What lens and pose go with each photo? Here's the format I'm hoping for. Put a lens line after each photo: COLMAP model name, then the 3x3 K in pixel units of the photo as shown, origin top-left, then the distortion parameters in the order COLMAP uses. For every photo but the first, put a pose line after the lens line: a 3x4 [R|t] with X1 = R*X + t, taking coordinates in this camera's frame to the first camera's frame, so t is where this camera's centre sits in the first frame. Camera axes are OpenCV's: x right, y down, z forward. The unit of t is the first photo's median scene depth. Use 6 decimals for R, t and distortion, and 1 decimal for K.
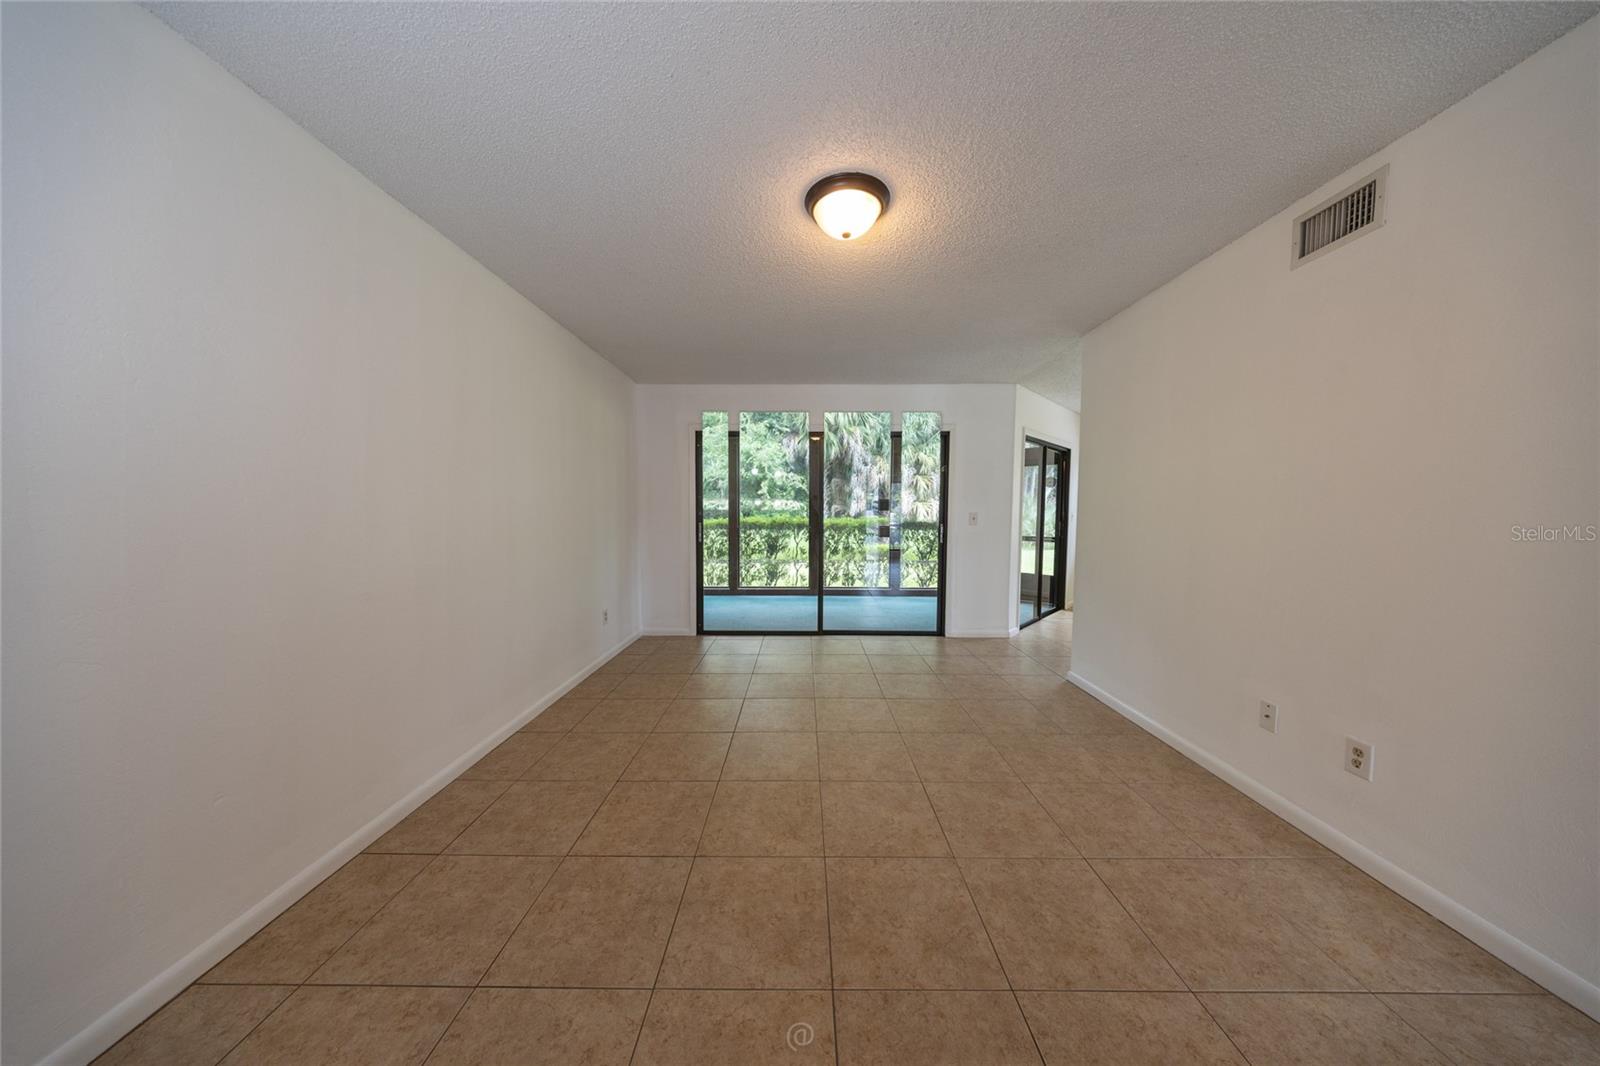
lens RADIAL K [[500.4, 0, 795.7], [0, 500.4, 537.5], [0, 0, 1]] dist [-0.008025, -0.000006]
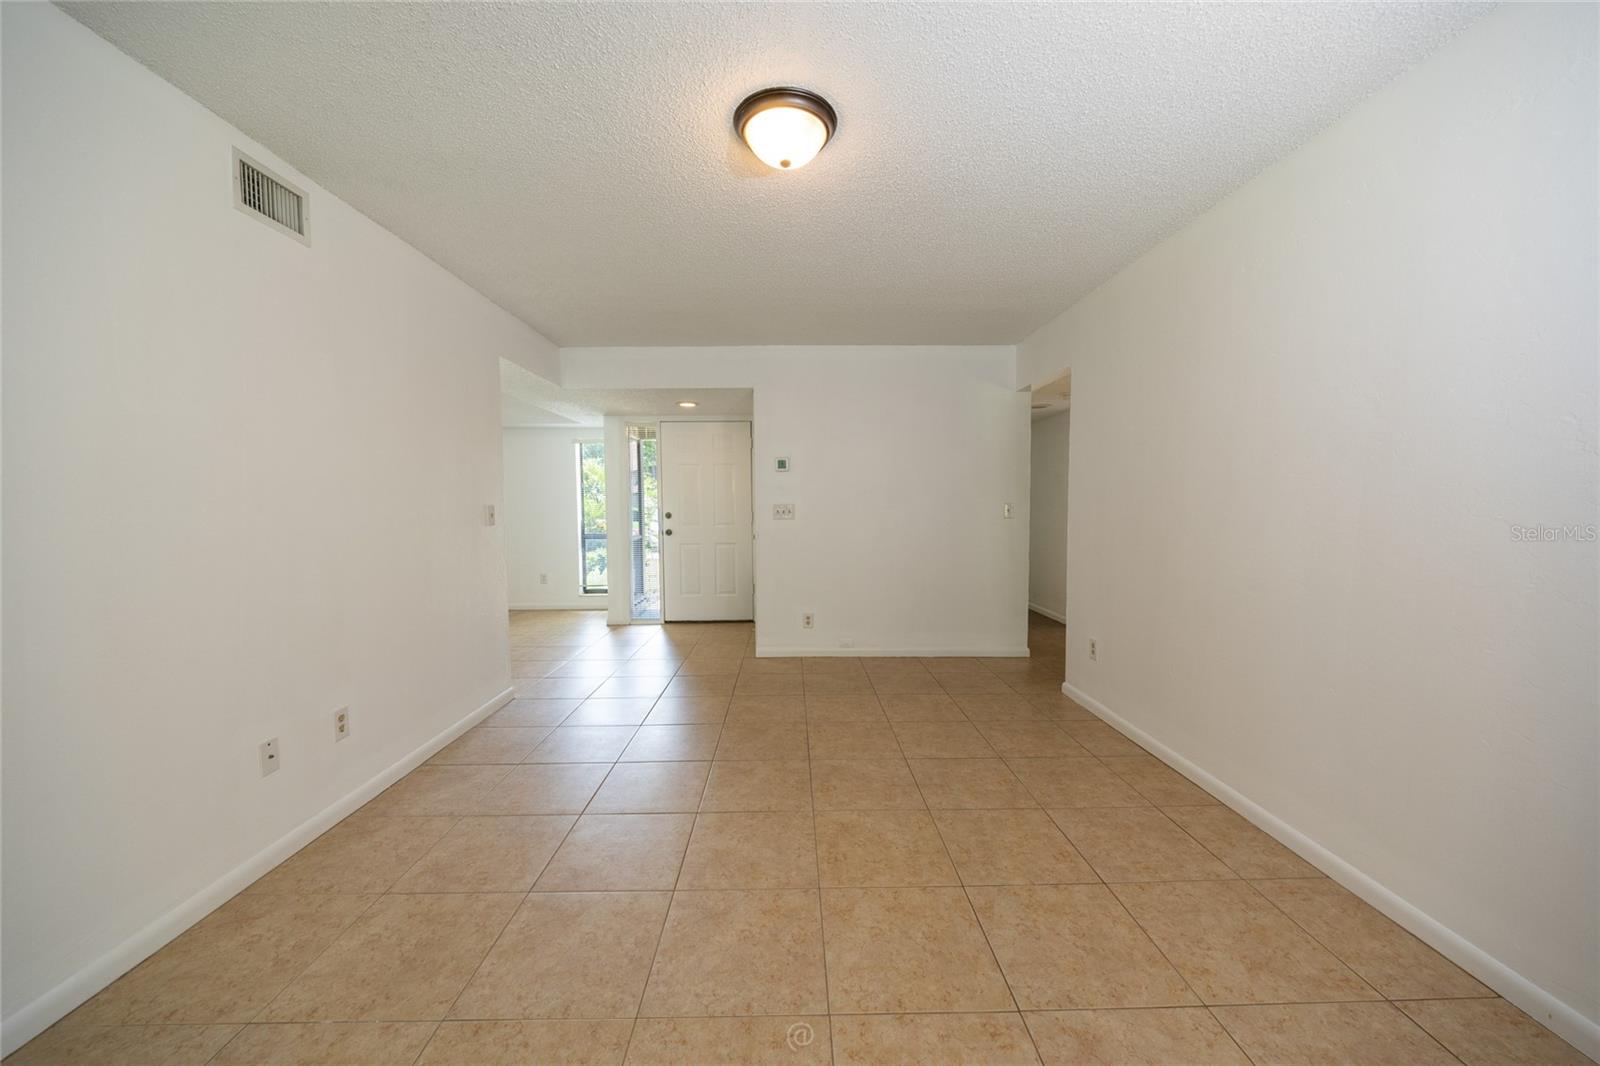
lens RADIAL K [[587.1, 0, 797.3], [0, 587.1, 532.0], [0, 0, 1]] dist [-0.006748, 0.000126]
pose [[-0.999661, 0.005388, -0.025485, 0.114692], [0.002719, 0.994611, 0.103638, -0.111558], [0.025906, 0.103534, -0.994288, 2.074564]]
